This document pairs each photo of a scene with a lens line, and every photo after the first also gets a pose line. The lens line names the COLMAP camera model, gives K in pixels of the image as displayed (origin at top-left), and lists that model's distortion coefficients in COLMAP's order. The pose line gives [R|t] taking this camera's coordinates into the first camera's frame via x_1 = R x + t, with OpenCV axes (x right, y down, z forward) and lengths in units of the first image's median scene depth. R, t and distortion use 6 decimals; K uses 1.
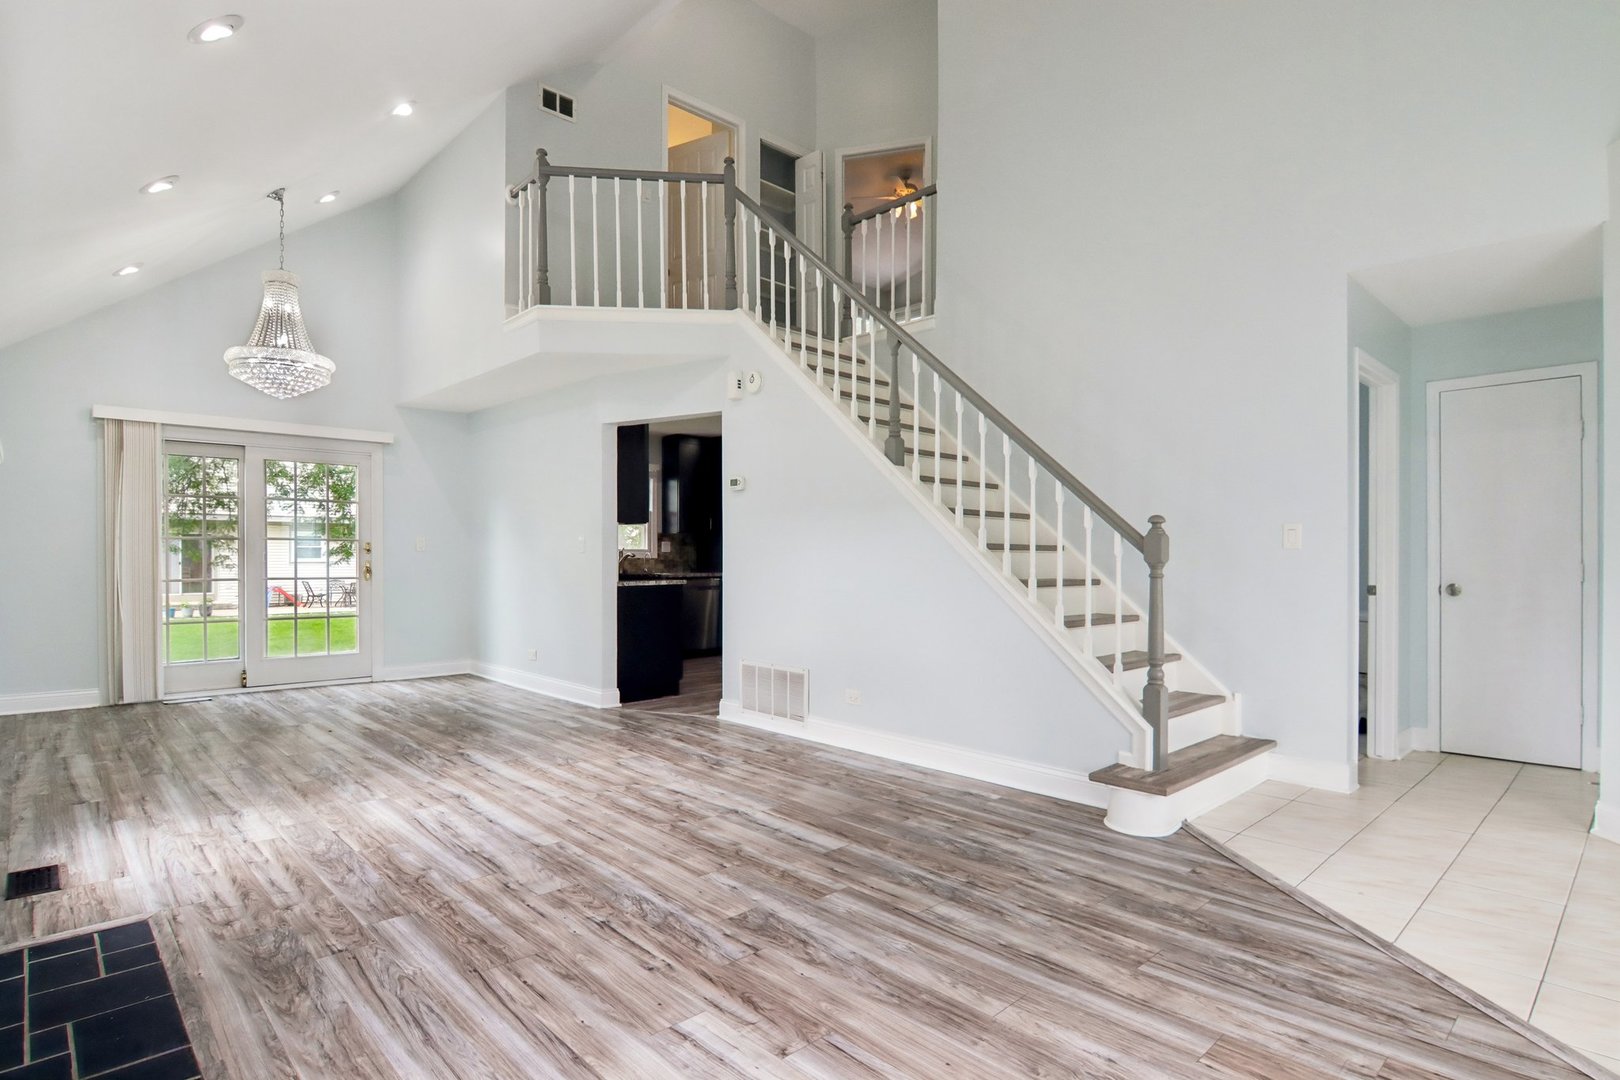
lens RADIAL K [[847.4, 0, 812.2], [0, 847.4, 551.5], [0, 0, 1]] dist [-0.015287, -0.001772]
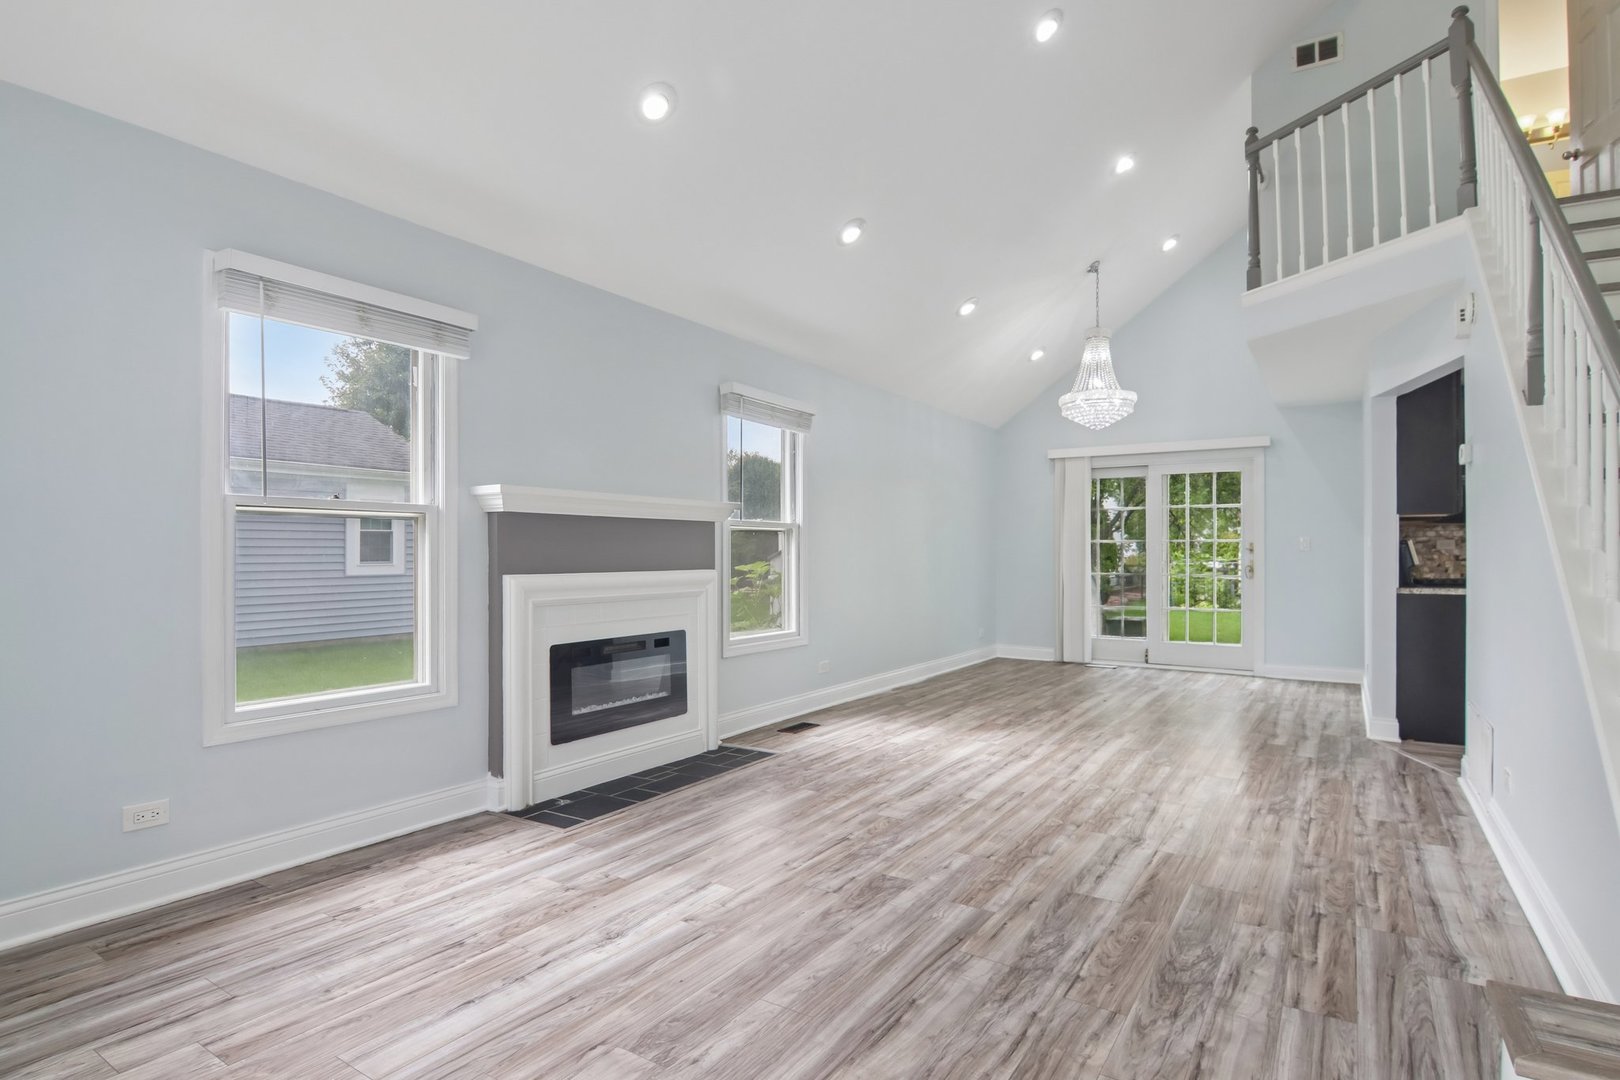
lens RADIAL K [[818.7, 0, 810.0], [0, 818.7, 540.0], [0, 0, 1]] dist [-0.013401, -0.001782]
pose [[0.237019, -0.013508, -0.971411, 0.748957], [-0.000642, 0.999901, -0.014060, 0.000431], [0.971505, 0.003956, 0.236986, 0.505878]]
